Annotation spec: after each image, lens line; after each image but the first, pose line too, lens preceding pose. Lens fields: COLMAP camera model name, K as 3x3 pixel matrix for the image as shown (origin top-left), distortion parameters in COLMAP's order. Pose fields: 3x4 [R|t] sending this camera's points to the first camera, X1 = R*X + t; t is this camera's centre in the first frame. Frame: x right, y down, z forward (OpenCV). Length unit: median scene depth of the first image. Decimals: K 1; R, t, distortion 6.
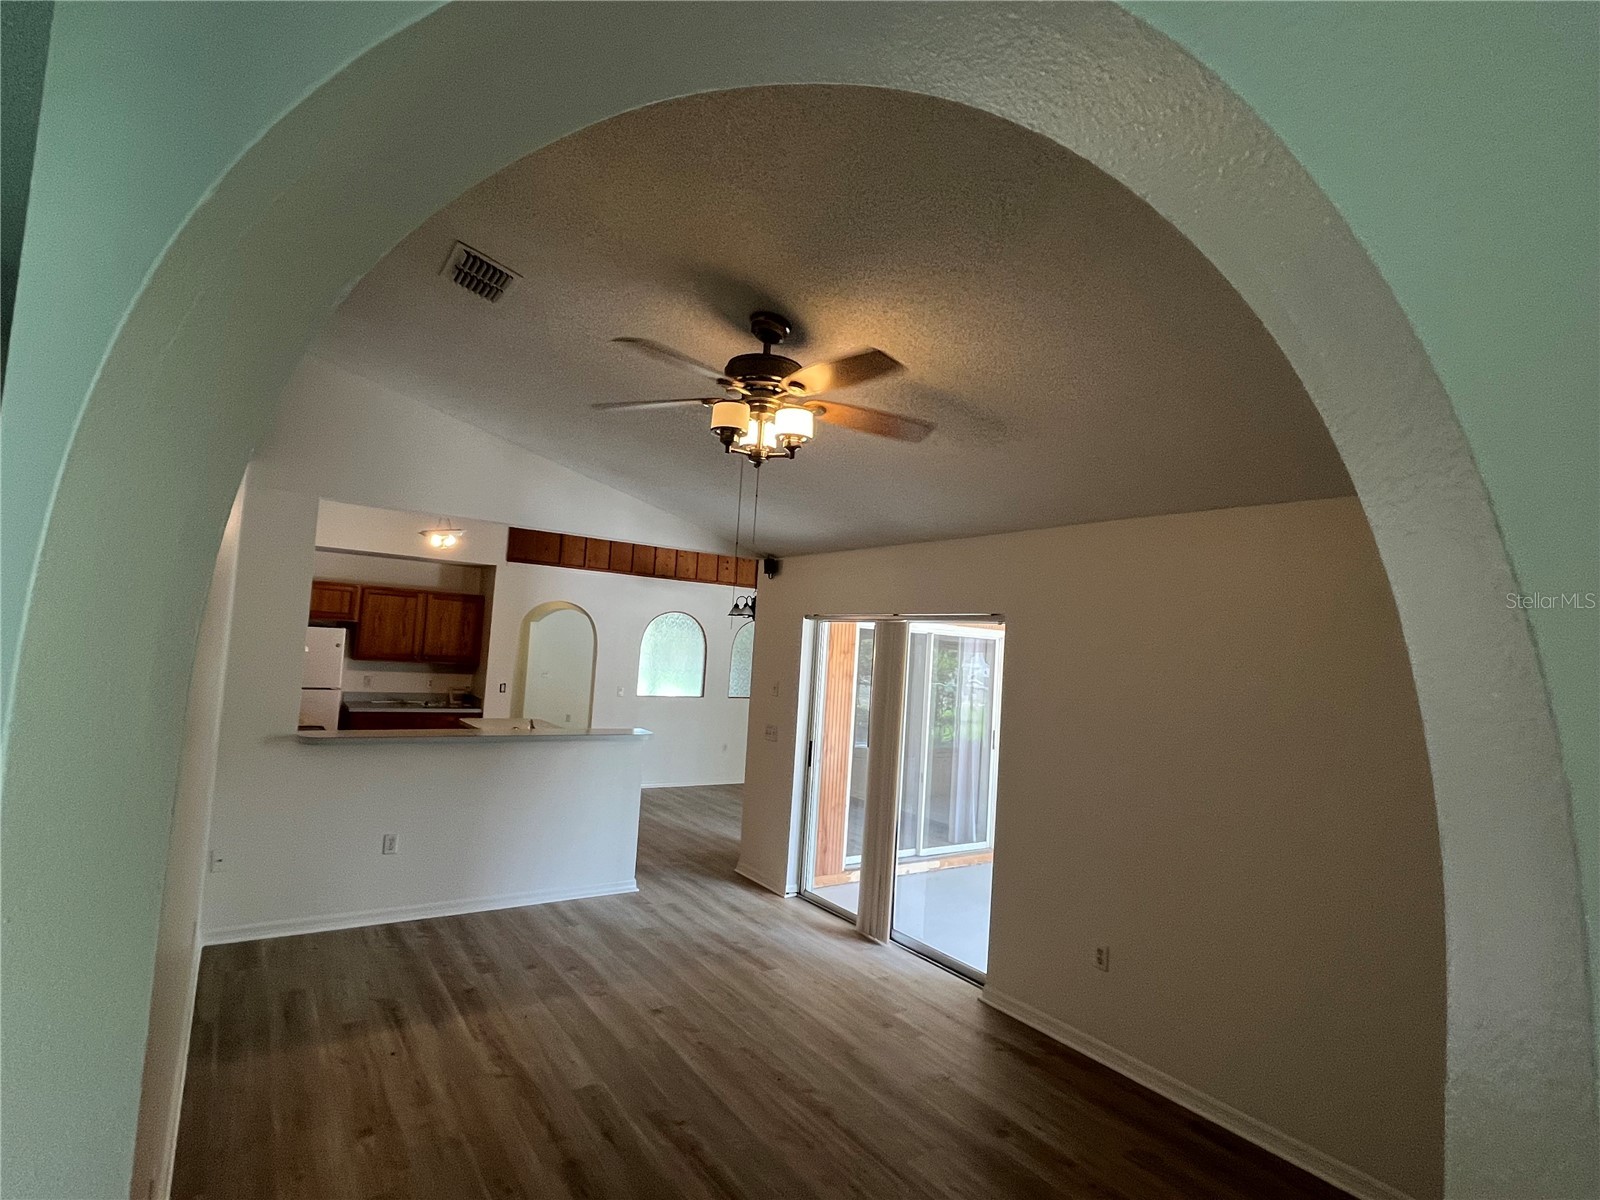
lens RADIAL K [[791.6, 0, 800.0], [0, 791.6, 600.0], [0, 0, 1]] dist [0.000106, -0.000025]
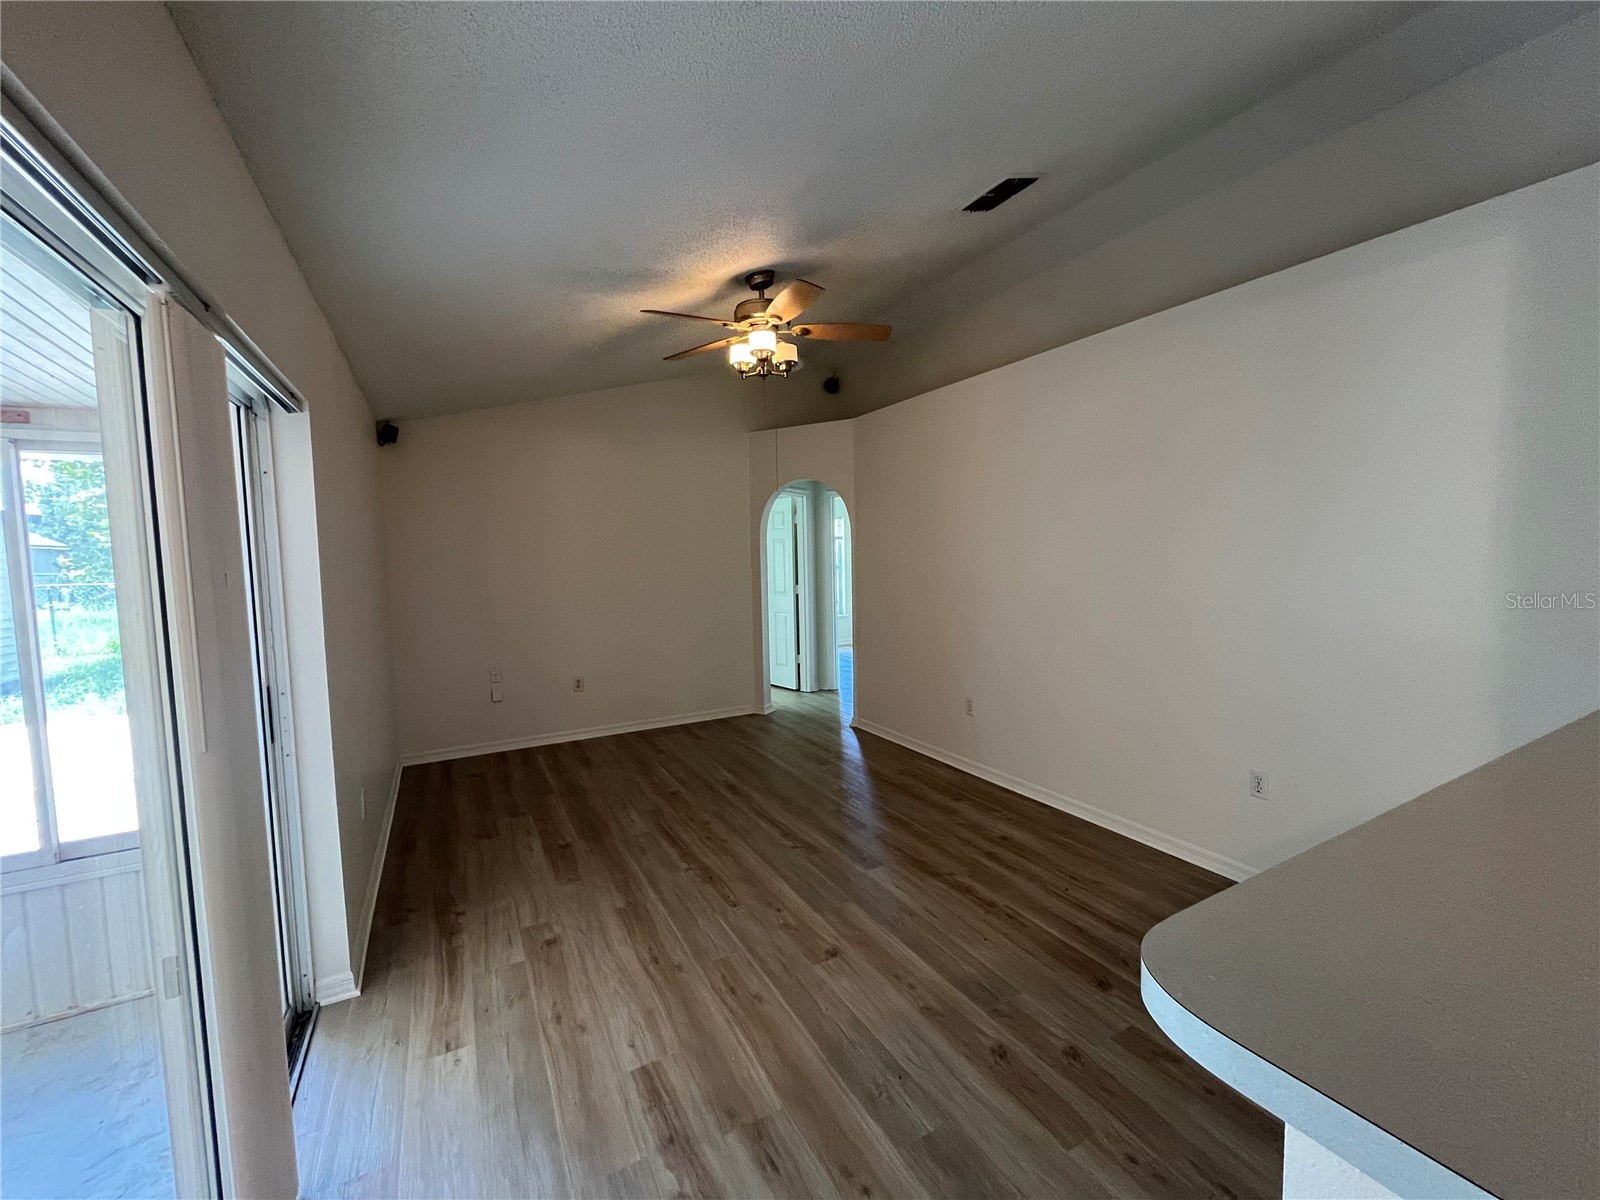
lens RADIAL K [[644.6, 0, 793.4], [0, 644.6, 599.9], [0, 0, 1]] dist [-0.001106, -0.000558]
pose [[-0.991696, -0.052152, 0.117552, -0.201407], [-0.050203, 0.998549, 0.019483, 0.161194], [-0.118398, 0.013420, -0.992876, 1.650514]]
